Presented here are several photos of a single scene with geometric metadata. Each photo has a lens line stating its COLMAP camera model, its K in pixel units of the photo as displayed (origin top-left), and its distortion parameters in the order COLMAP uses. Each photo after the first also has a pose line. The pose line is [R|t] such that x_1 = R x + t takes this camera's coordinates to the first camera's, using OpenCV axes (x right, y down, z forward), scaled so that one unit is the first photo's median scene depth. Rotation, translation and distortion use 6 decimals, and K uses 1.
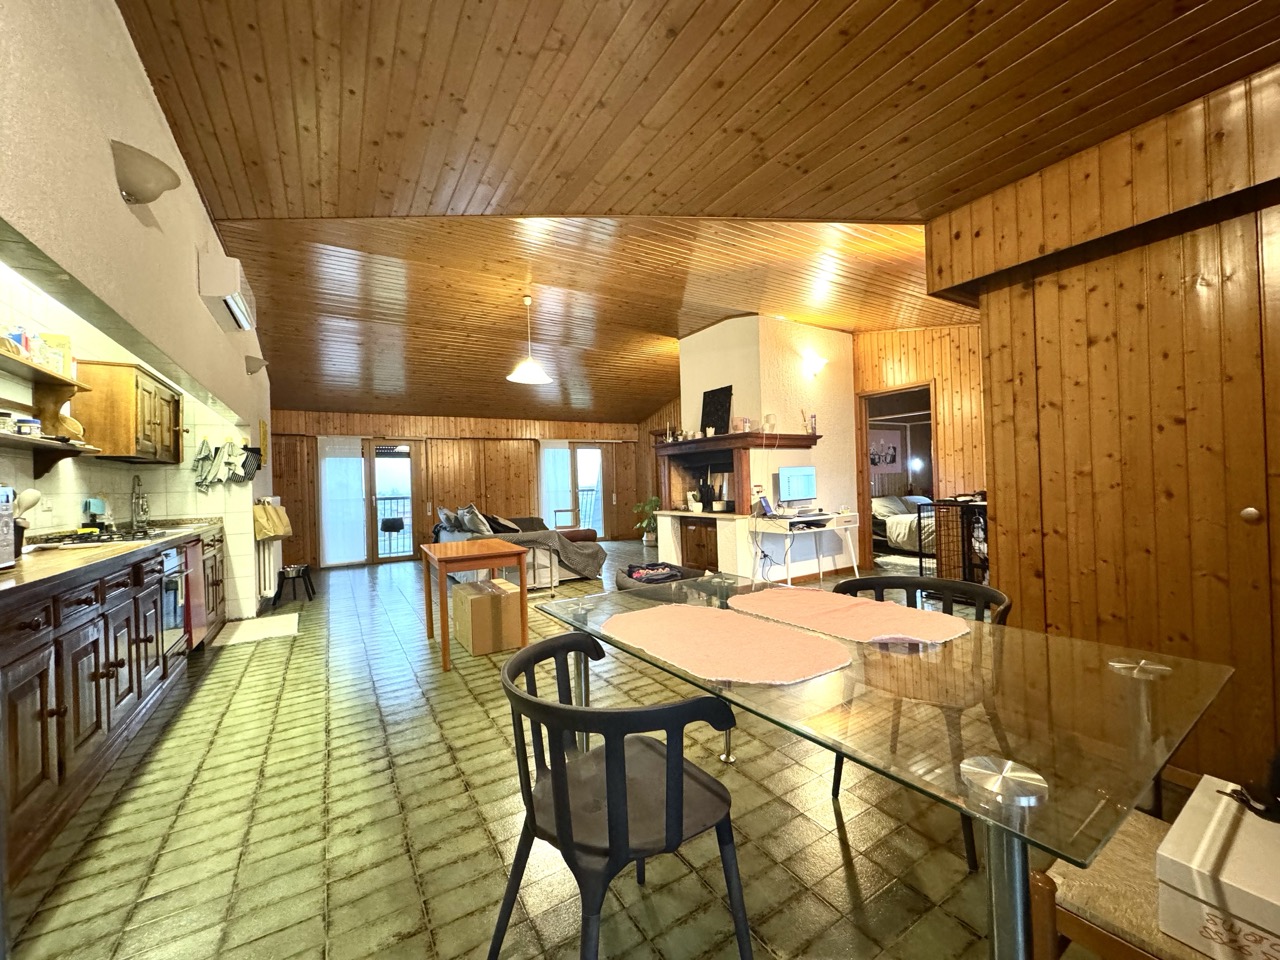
lens RADIAL K [[510.0, 0, 638.5], [0, 510.0, 480.4], [0, 0, 1]] dist [-0.003387, 0.000500]
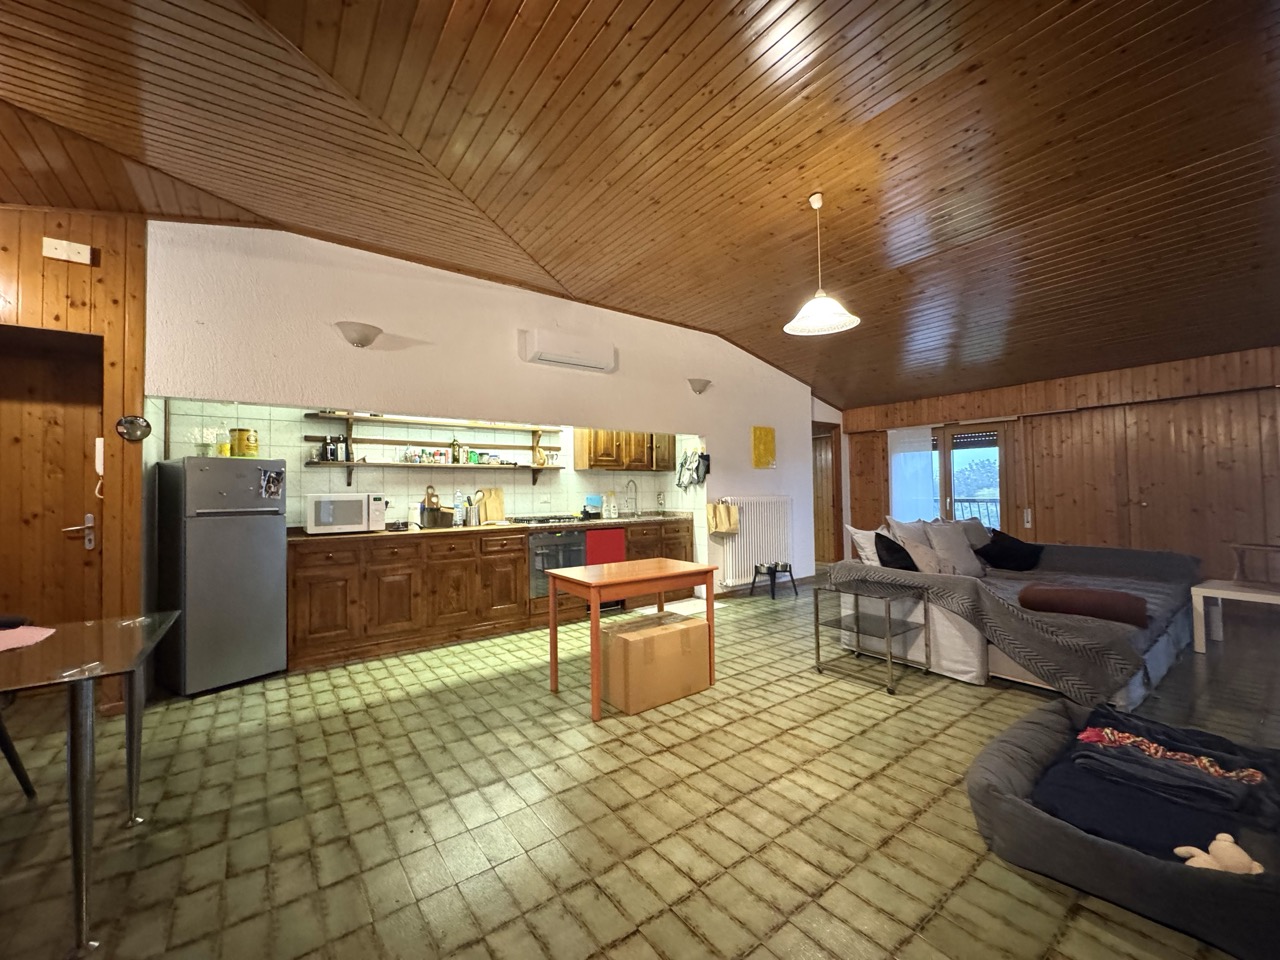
lens RADIAL K [[510.0, 0, 639.2], [0, 510.0, 474.3], [0, 0, 1]] dist [-0.003387, 0.000500]
pose [[0.088821, -0.007065, -0.996023, 0.424627], [0.016298, 0.999851, -0.005638, -0.016110], [0.995914, -0.015732, 0.088923, 0.780506]]
